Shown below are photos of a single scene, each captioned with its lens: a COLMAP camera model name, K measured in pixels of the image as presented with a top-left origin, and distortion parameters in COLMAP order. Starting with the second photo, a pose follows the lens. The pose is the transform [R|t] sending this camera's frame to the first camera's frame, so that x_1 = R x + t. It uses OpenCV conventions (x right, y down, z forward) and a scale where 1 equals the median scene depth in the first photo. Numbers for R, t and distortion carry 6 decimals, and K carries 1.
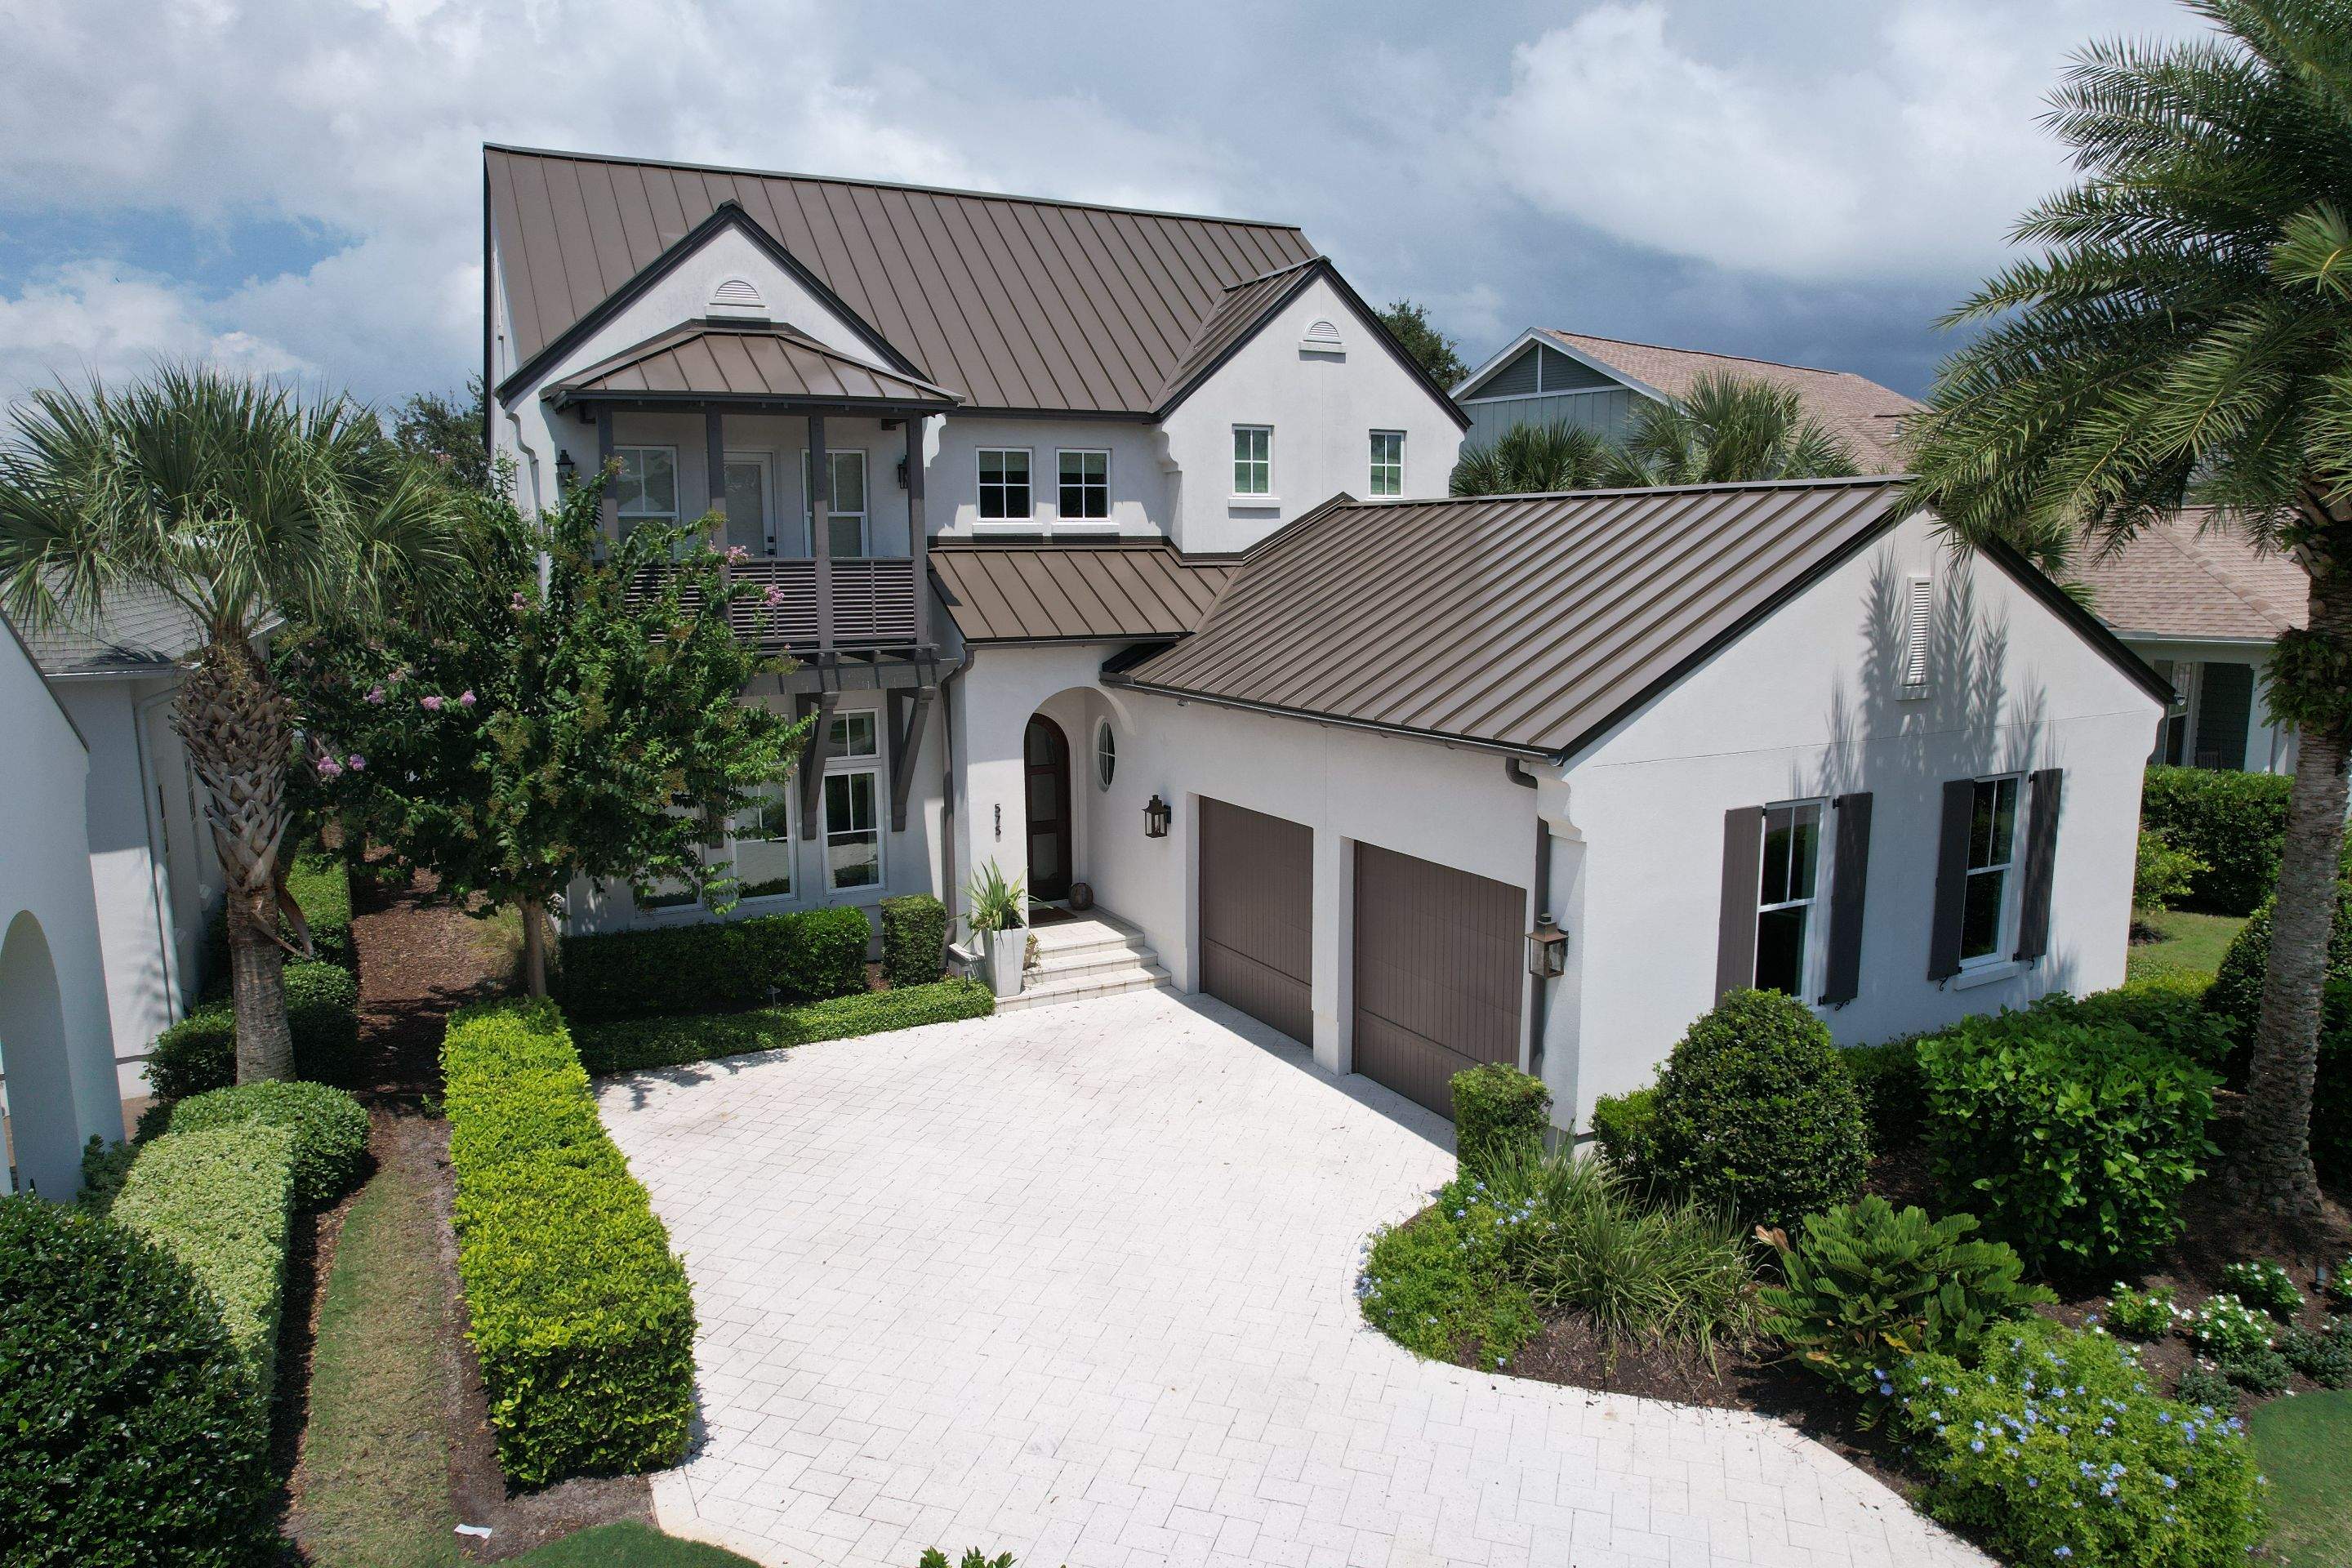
lens RADIAL K [[1540.9, 0, 1178.3], [0, 1540.9, 775.5], [0, 0, 1]] dist [-0.027949, 0.027403]
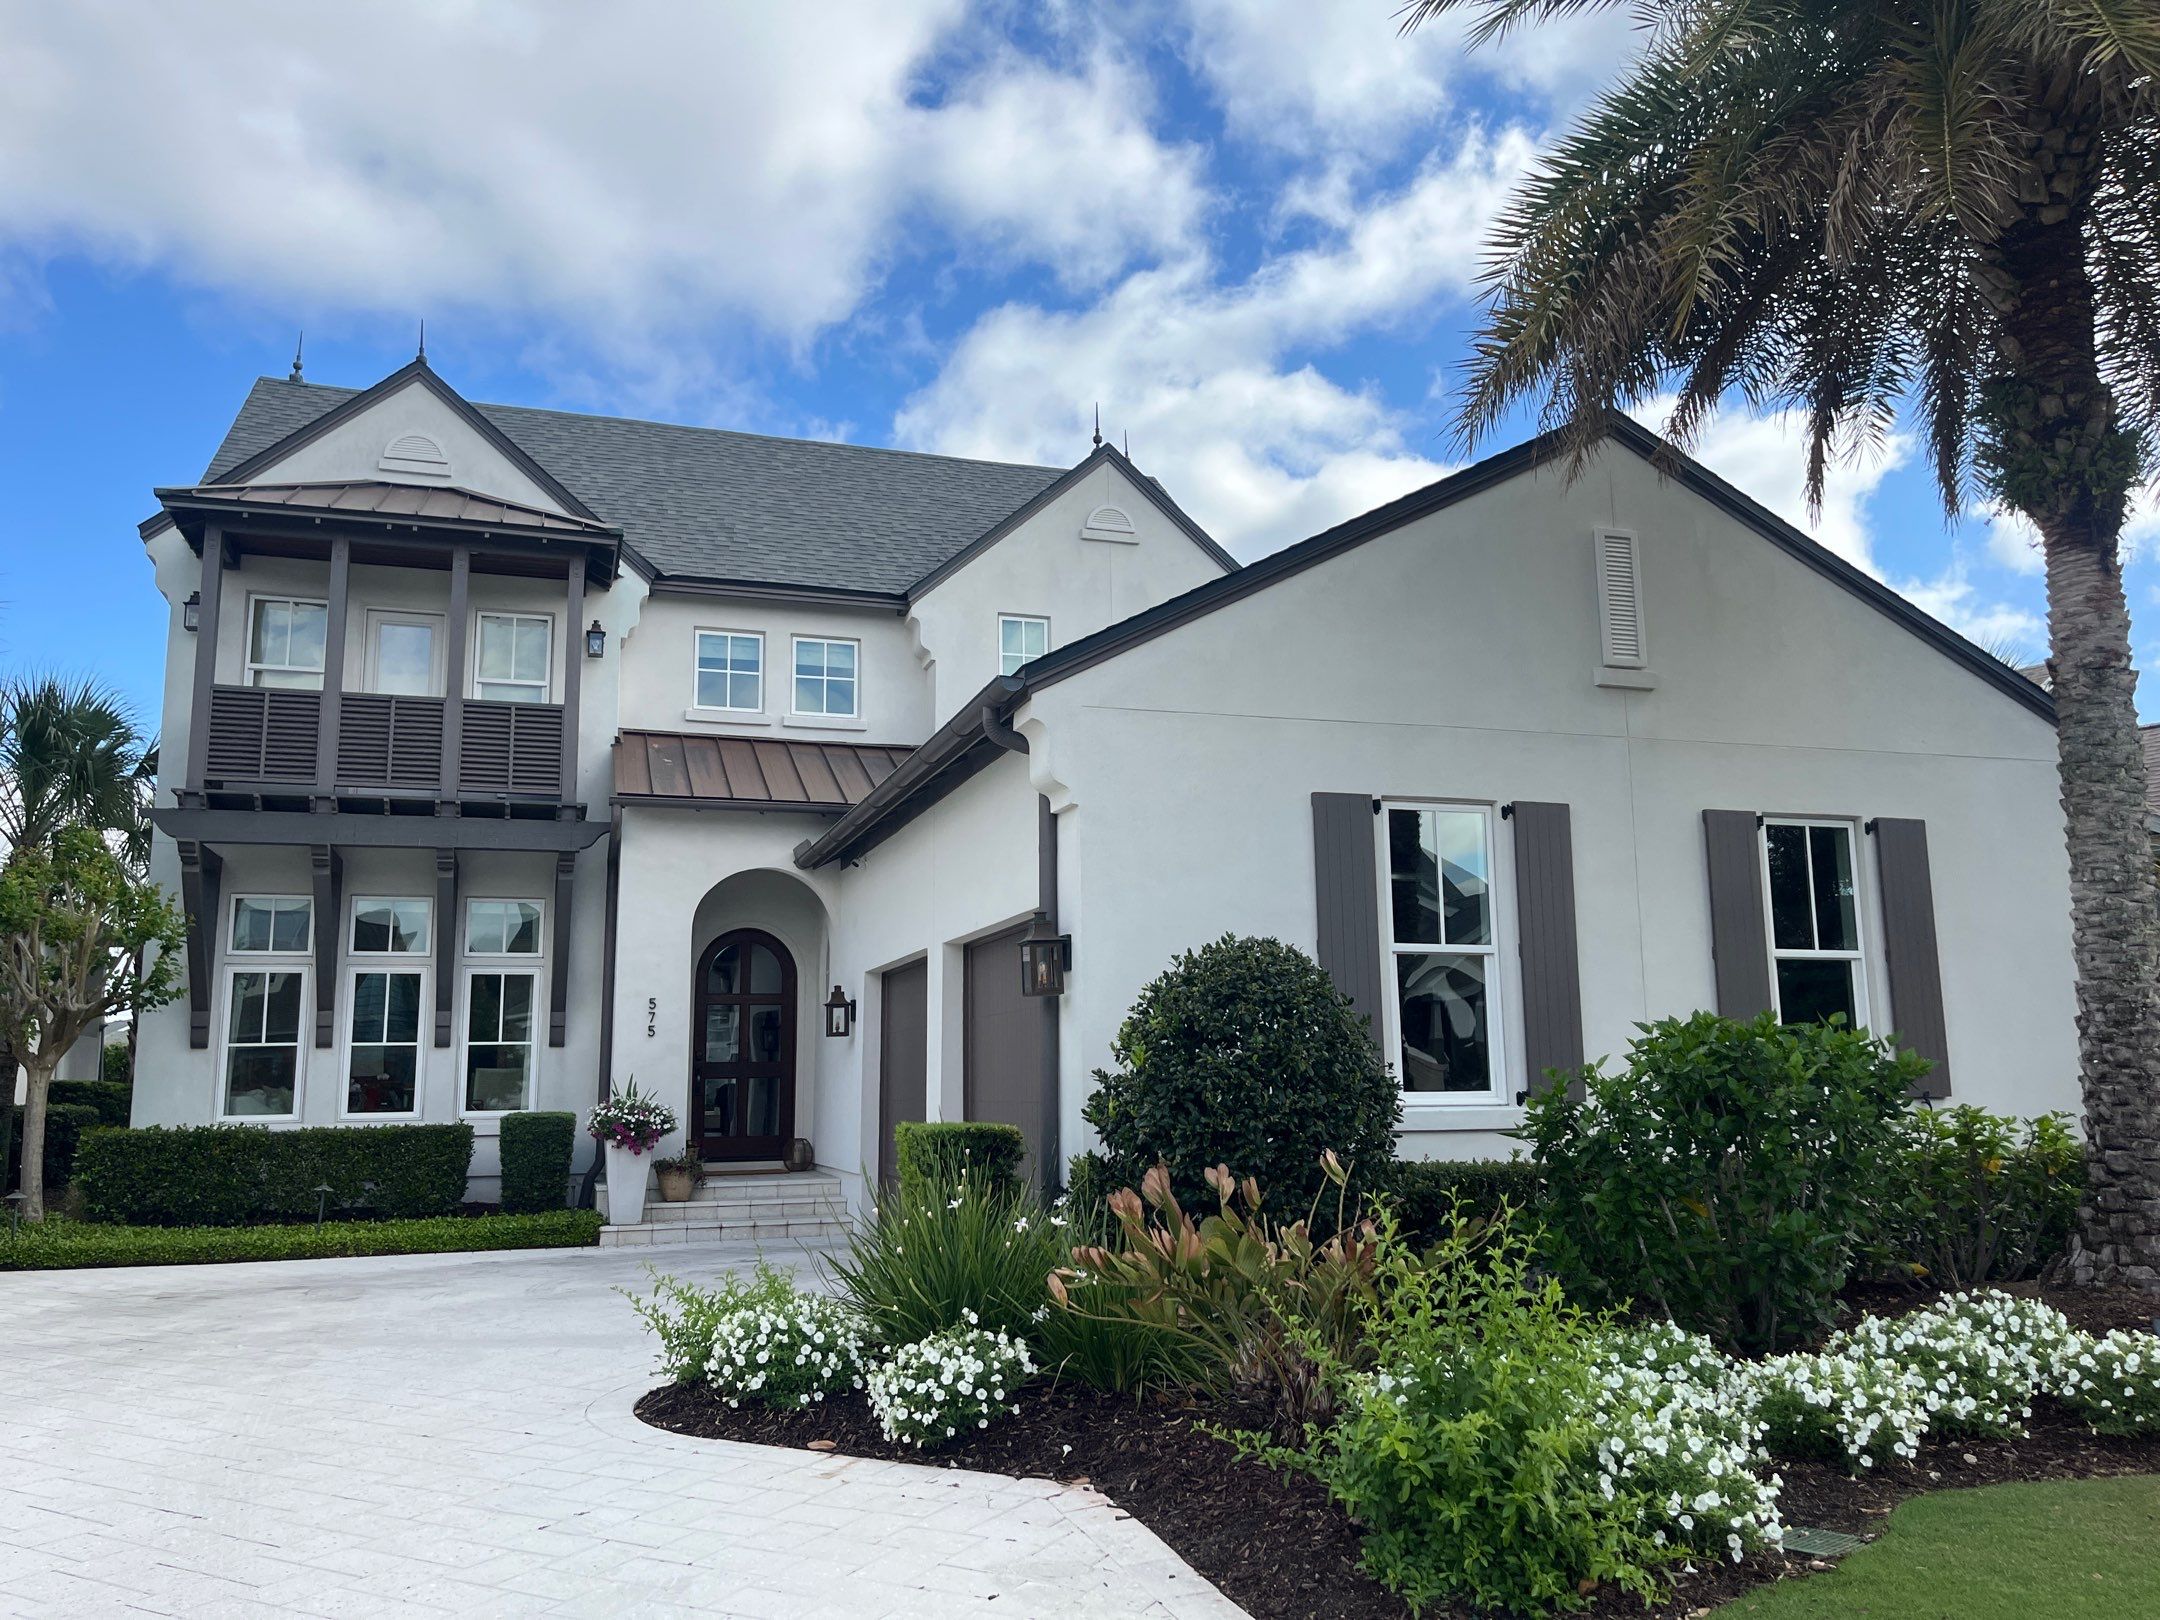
lens RADIAL K [[1669.5, 0, 1067.0], [0, 1669.5, 816.8], [0, 0, 1]] dist [-0.000217, -0.000826]
pose [[0.984249, -0.031435, -0.173971, 0.245569], [-0.023274, 0.952460, -0.303773, 0.181179], [0.175250, 0.303037, 0.936726, 0.156370]]
